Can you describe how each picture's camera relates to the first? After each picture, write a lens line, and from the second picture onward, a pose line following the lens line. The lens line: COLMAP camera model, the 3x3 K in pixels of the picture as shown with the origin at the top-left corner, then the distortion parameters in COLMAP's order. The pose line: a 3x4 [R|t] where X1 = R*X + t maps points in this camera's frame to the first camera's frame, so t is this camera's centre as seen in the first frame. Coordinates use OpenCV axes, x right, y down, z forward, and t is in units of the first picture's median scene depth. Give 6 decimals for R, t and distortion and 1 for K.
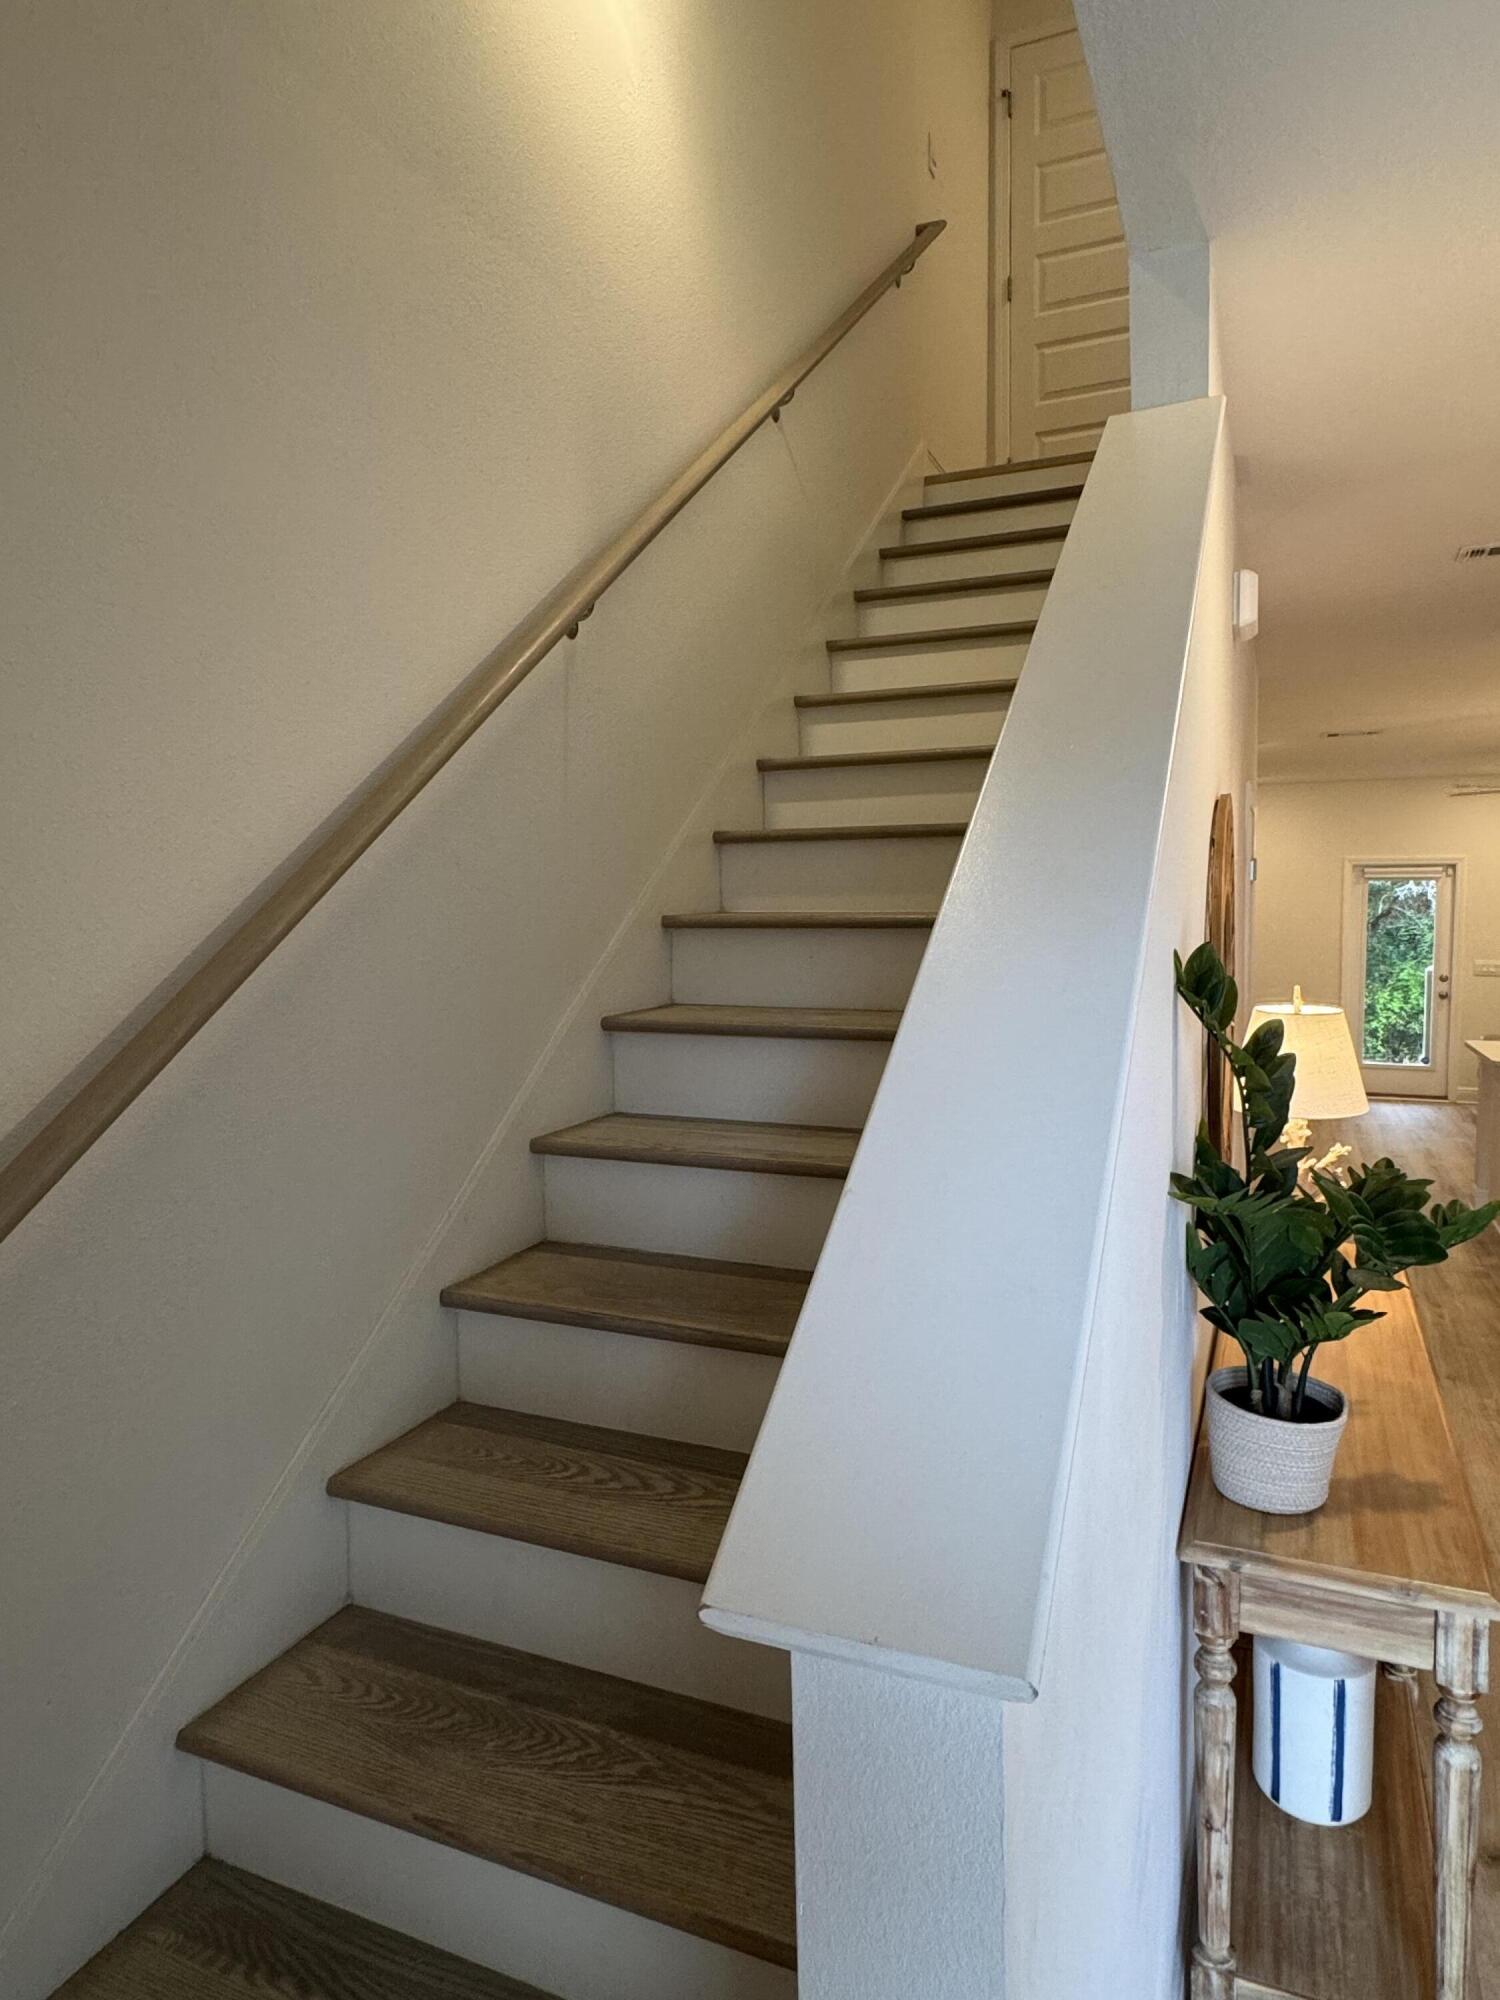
lens RADIAL K [[1220.8, 0, 748.8], [0, 1220.8, 997.5], [0, 0, 1]] dist [0.001343, 0.000122]
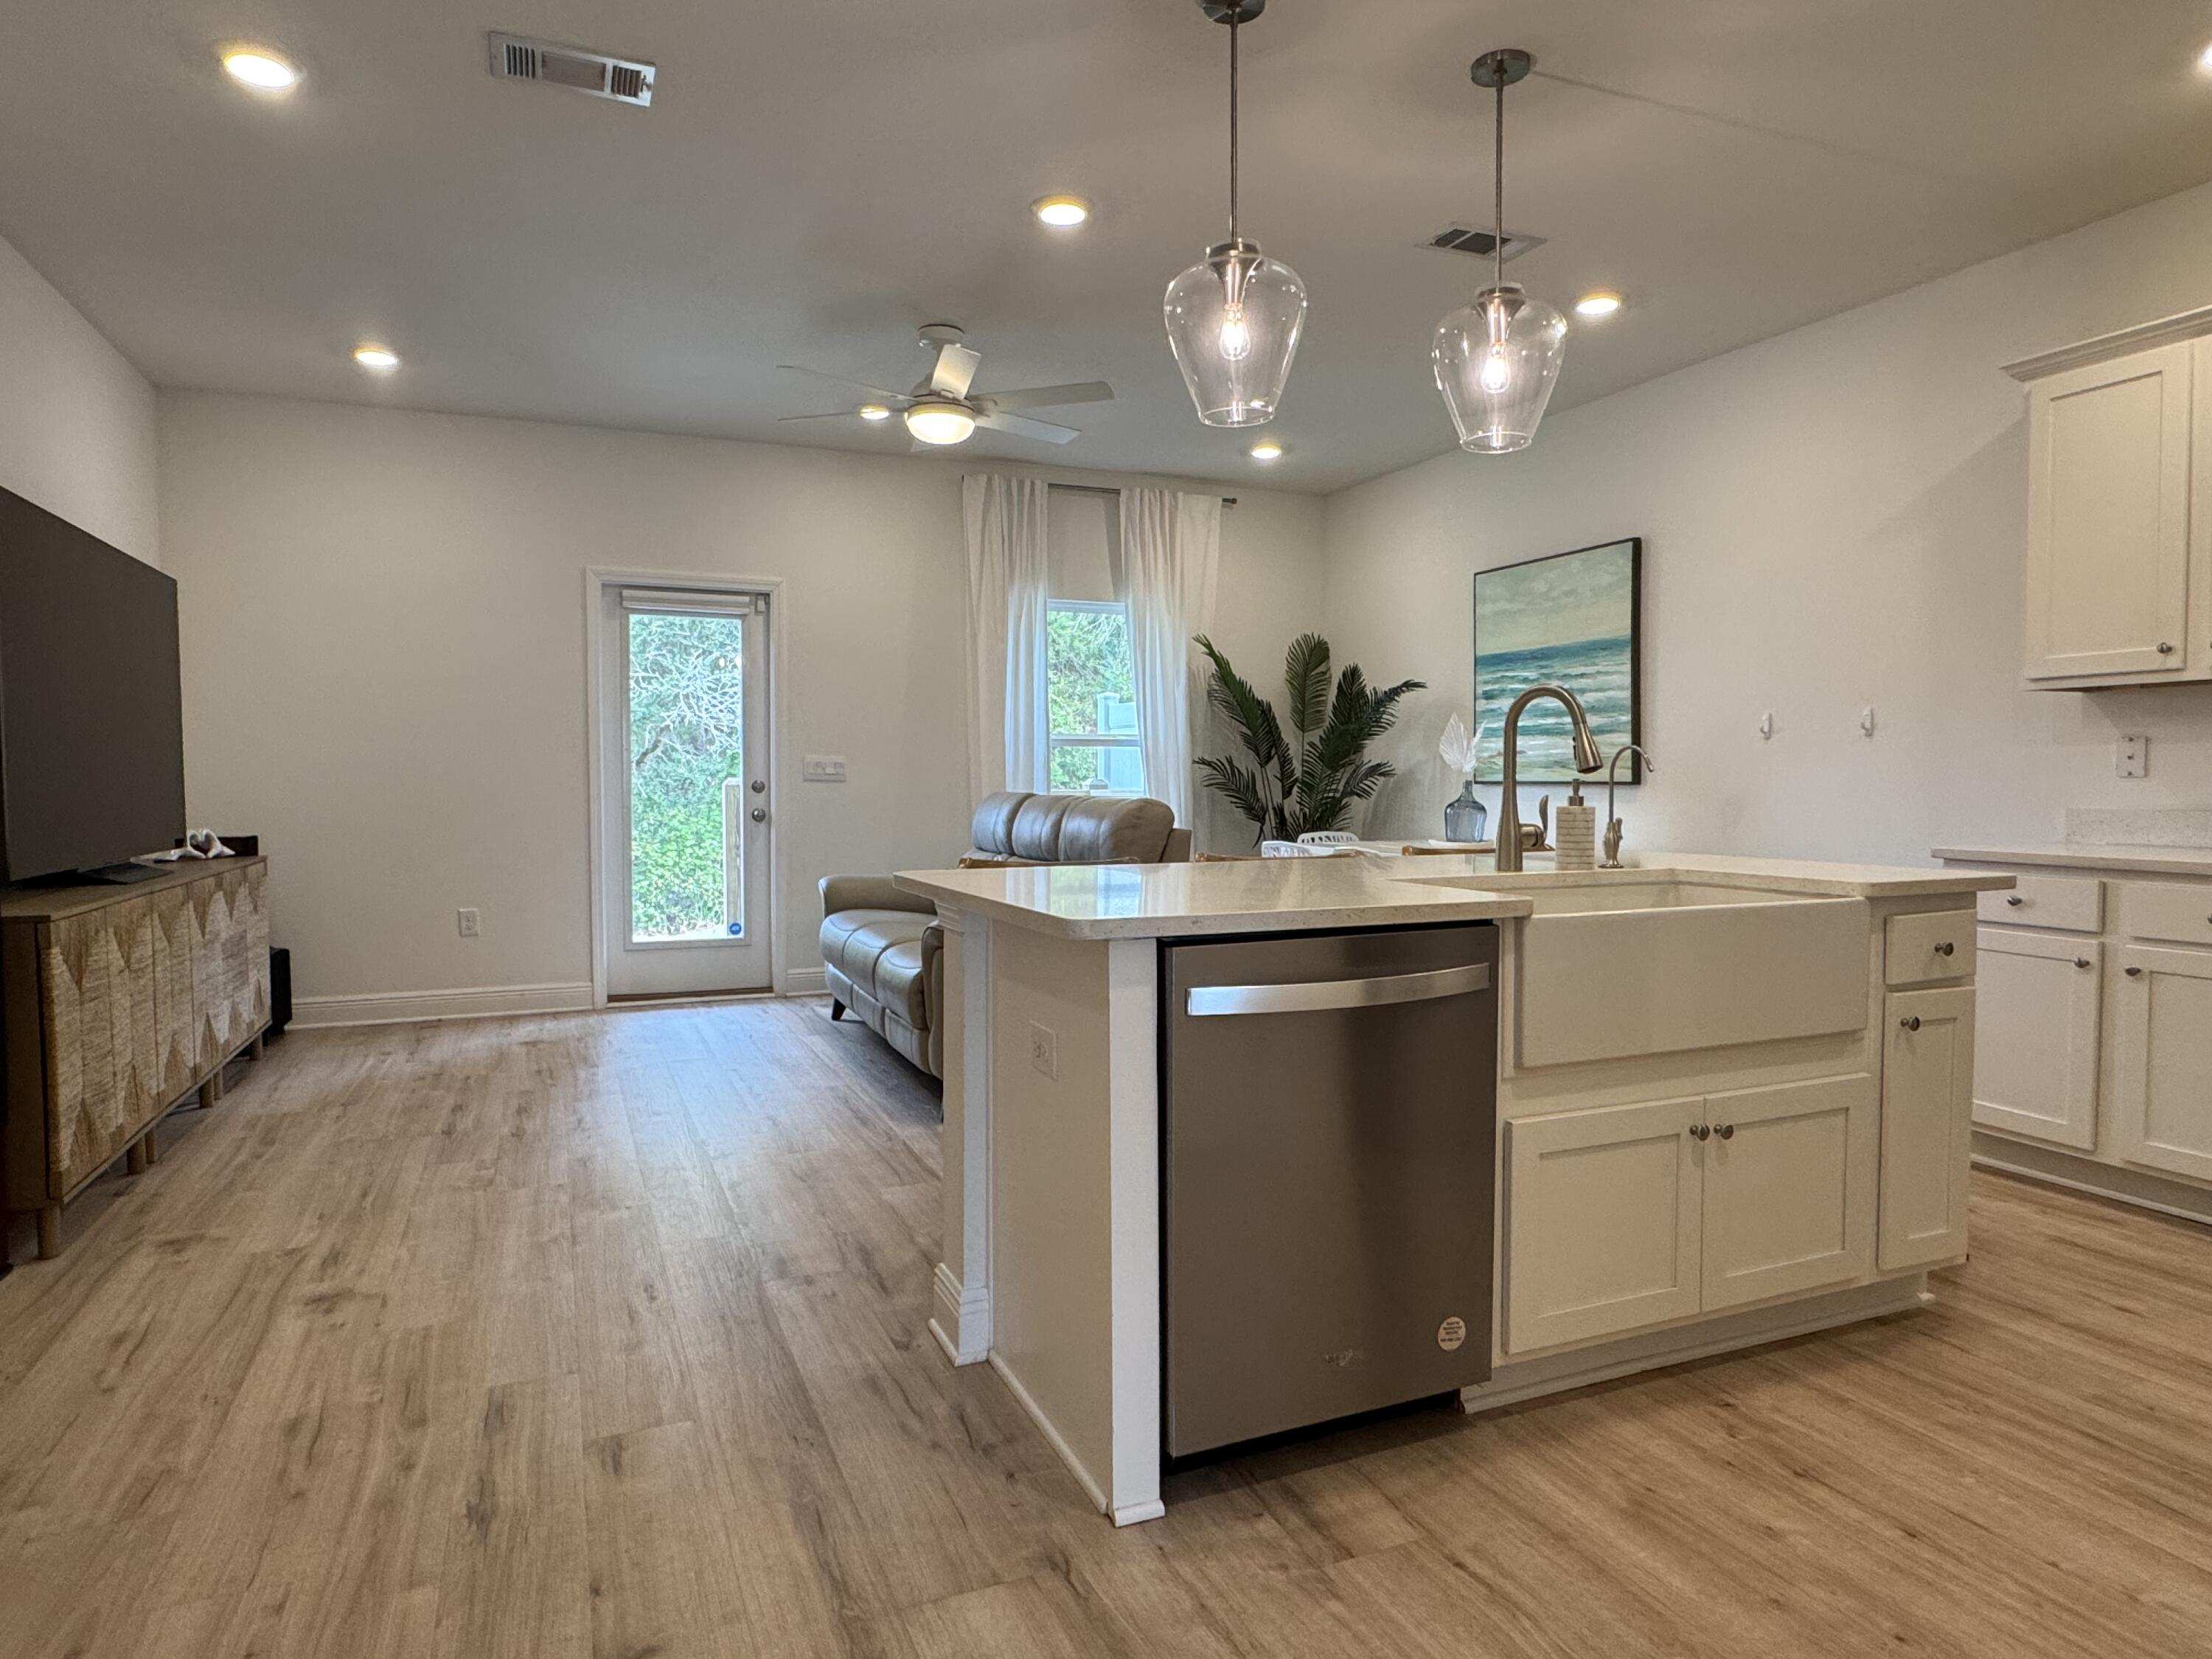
lens RADIAL K [[1293.3, 0, 1103.7], [0, 1293.3, 826.9], [0, 0, 1]] dist [0.000376, 0.000411]
pose [[0.683681, -0.017532, 0.729570, 0.228415], [0.042412, 0.998976, -0.015738, 0.020412], [-0.728547, 0.041703, 0.683725, 0.454073]]
